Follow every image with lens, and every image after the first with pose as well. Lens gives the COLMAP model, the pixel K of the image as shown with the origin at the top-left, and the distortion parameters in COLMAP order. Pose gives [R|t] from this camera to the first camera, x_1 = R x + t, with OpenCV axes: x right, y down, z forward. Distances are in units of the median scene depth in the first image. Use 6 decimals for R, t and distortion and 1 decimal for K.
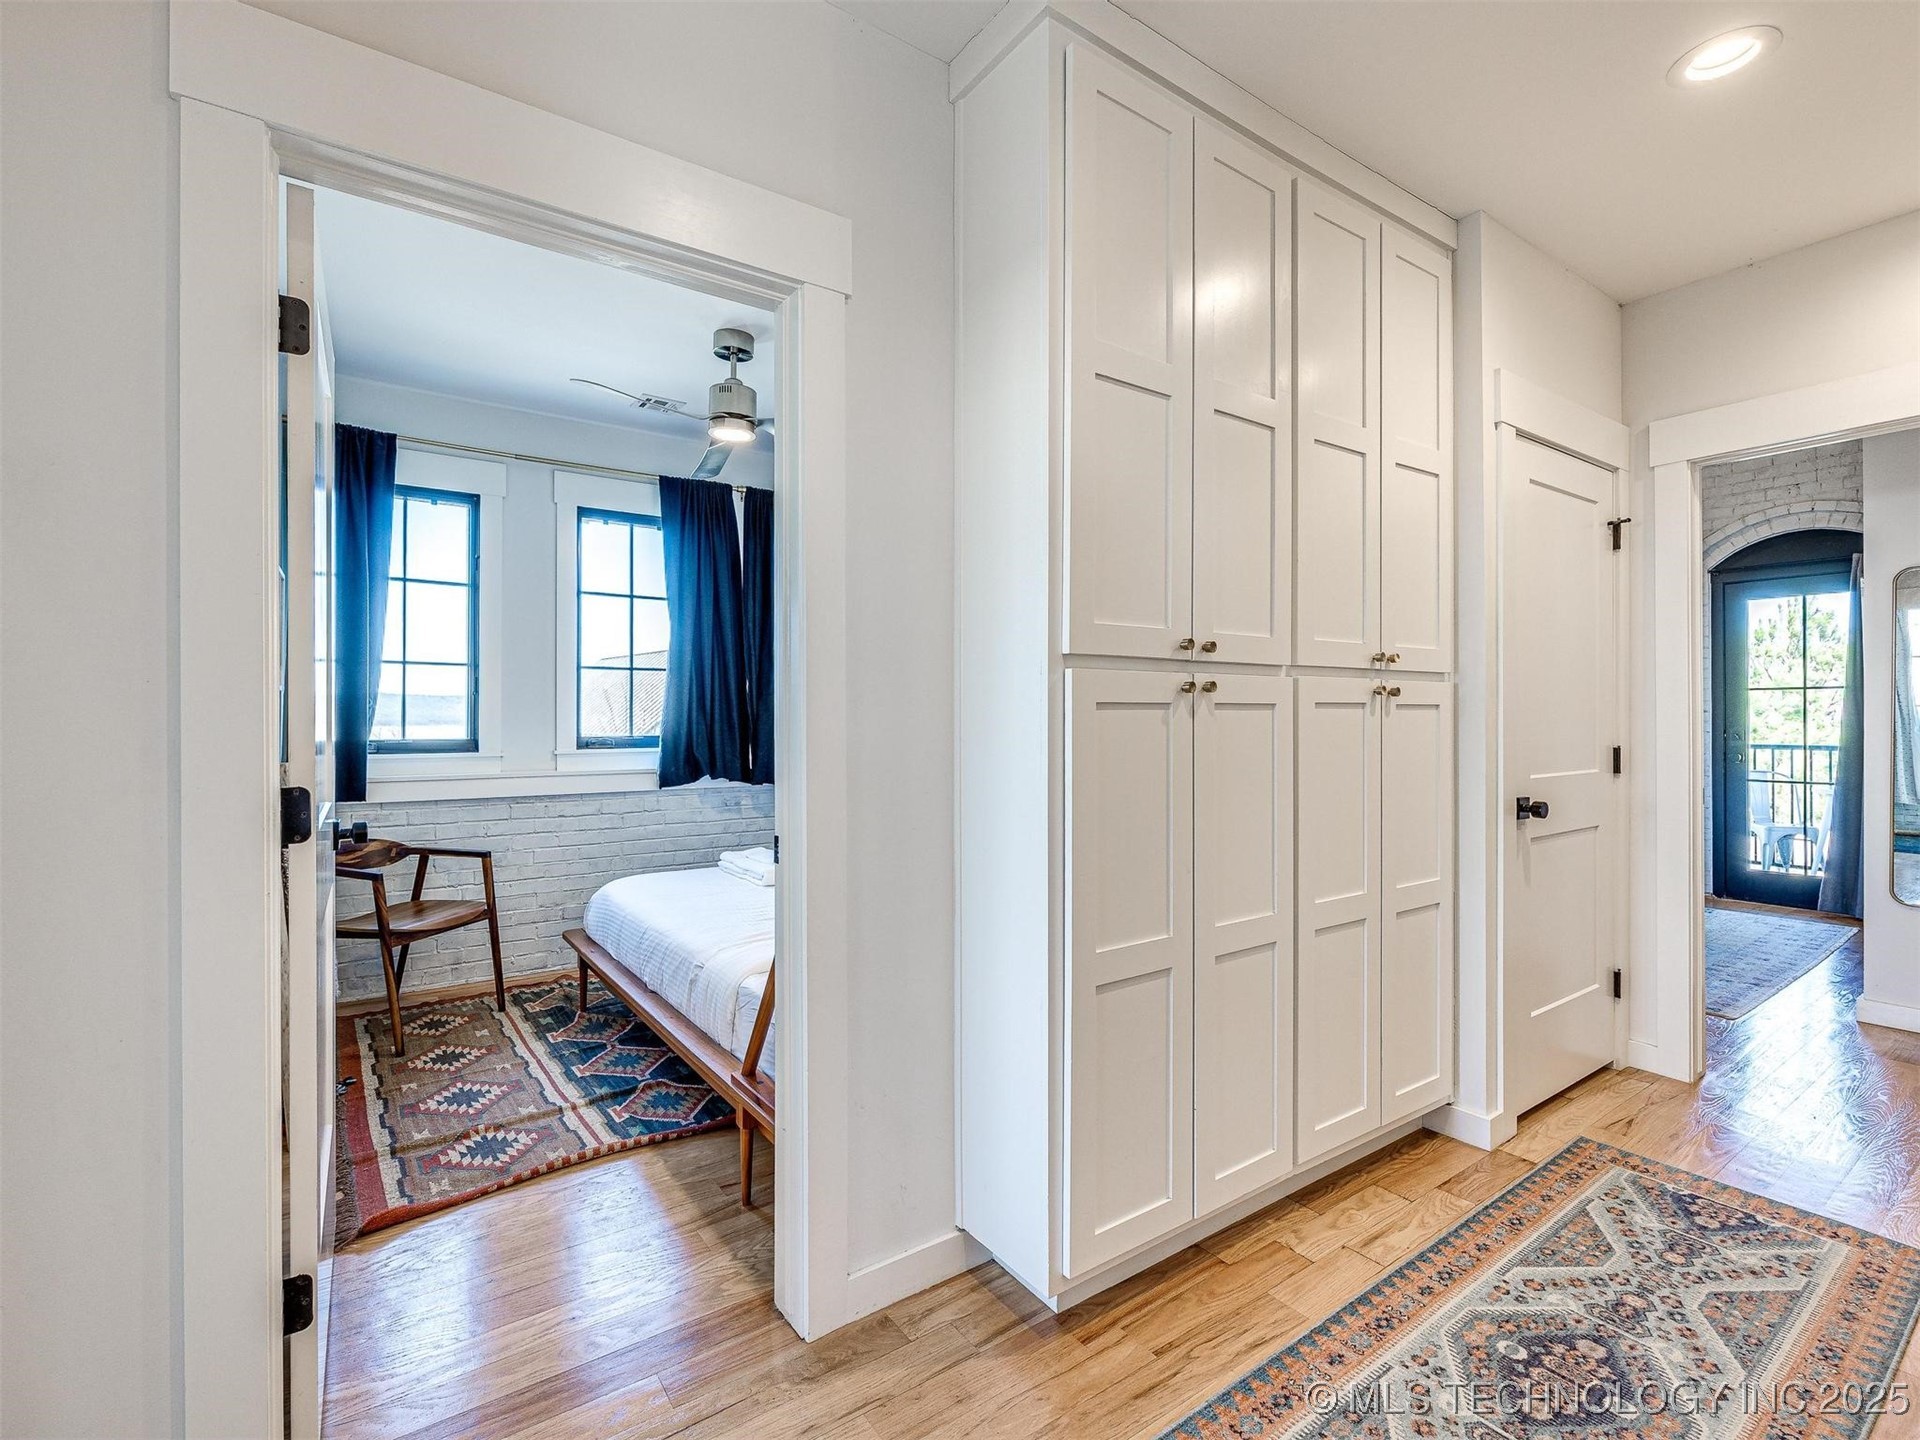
lens RADIAL K [[885.9, 0, 968.3], [0, 885.9, 726.4], [0, 0, 1]] dist [-0.003866, -0.000248]
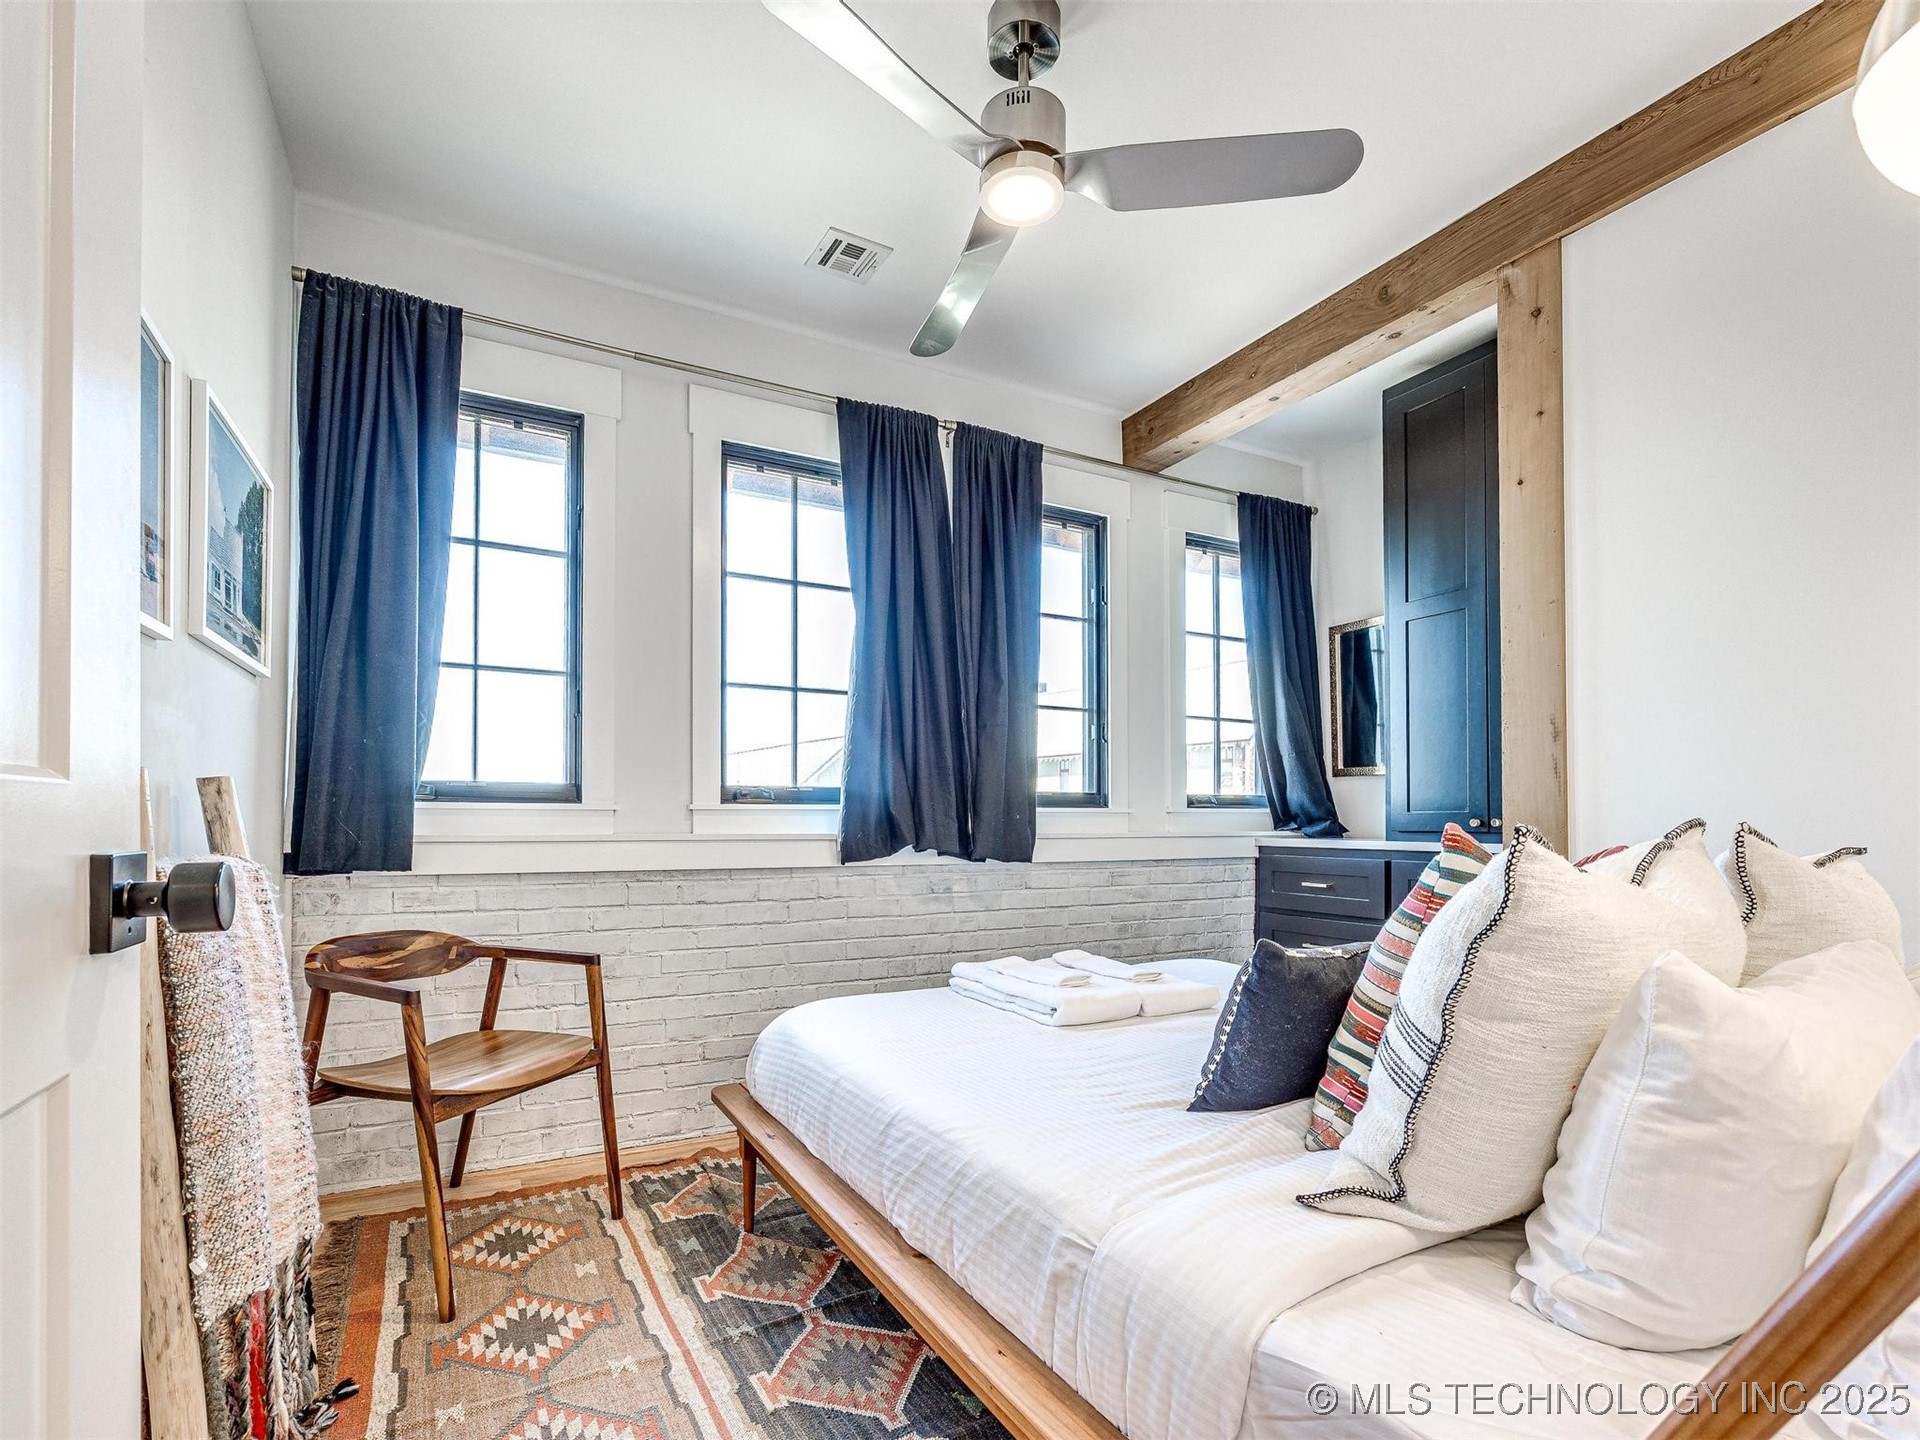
lens RADIAL K [[922.9, 0, 957.1], [0, 922.9, 839.0], [0, 0, 1]] dist [-0.002010, -0.000065]
pose [[0.992666, 0.005838, -0.120751, -0.210242], [-0.004570, 0.999932, 0.010773, 0.051167], [0.120805, -0.010143, 0.992624, 0.383157]]
